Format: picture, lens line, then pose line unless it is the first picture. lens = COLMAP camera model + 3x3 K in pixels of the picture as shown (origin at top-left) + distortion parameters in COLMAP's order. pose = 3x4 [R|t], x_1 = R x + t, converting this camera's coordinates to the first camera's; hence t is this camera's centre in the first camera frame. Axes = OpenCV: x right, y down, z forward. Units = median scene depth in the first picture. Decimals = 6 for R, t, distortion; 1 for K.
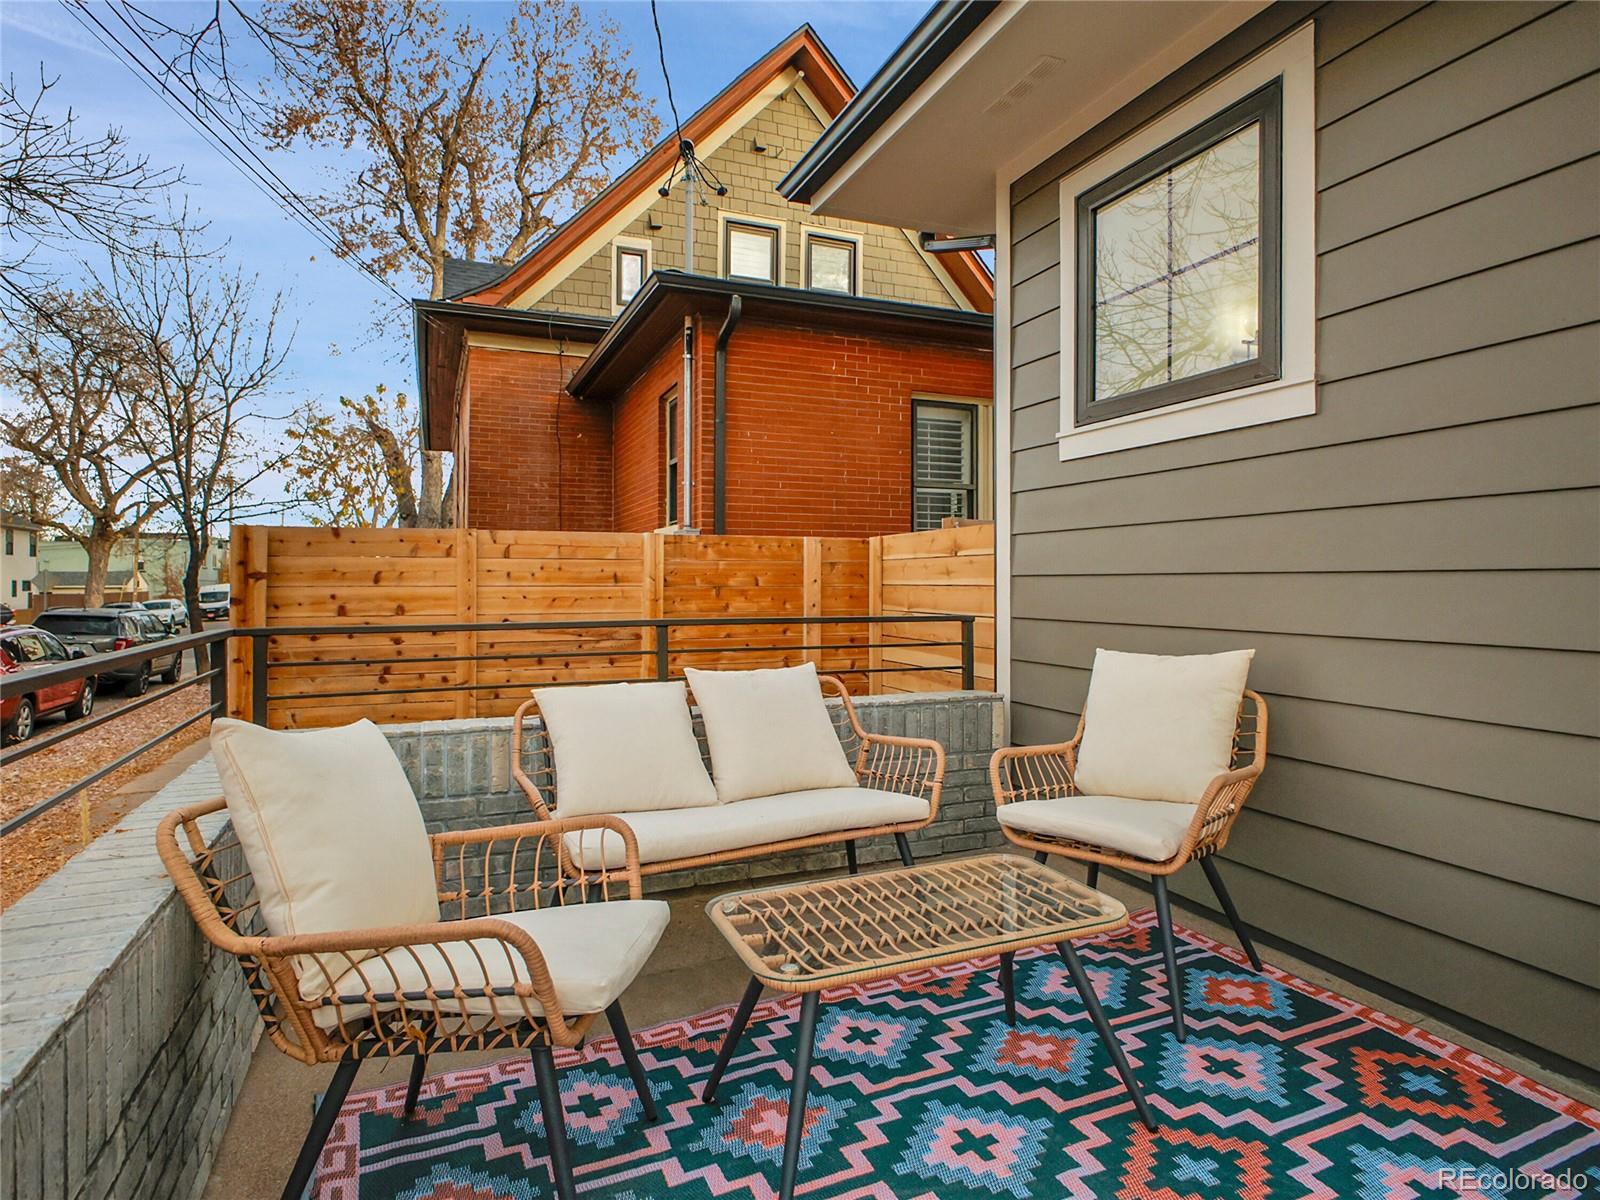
lens RADIAL K [[903.8, 0, 837.6], [0, 903.8, 574.3], [0, 0, 1]] dist [0.000883, 0.001223]
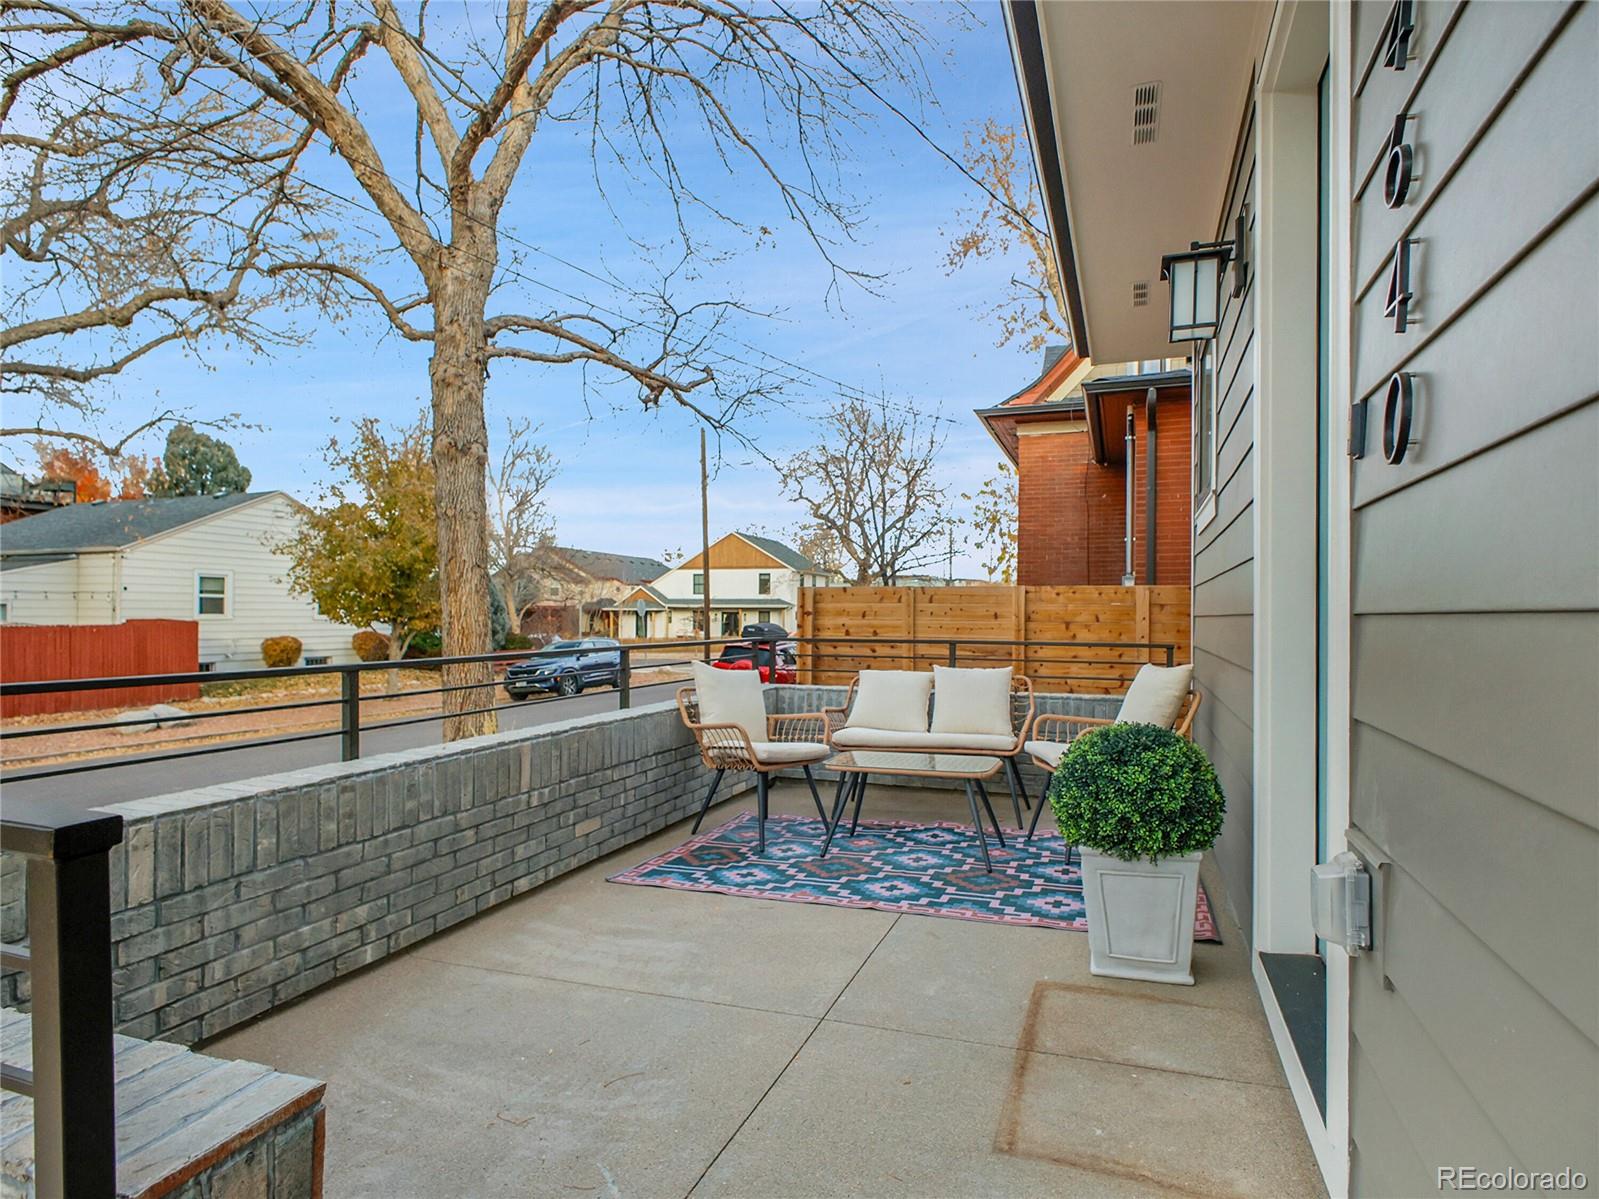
lens RADIAL K [[911.7, 0, 799.5], [0, 911.7, 599.5], [0, 0, 1]] dist [0.001800, 0.000914]
pose [[0.718805, -0.006352, -0.695182, 0.555996], [-0.000320, 0.999955, -0.009468, -0.007546], [0.695211, 0.007028, 0.718771, -0.323329]]
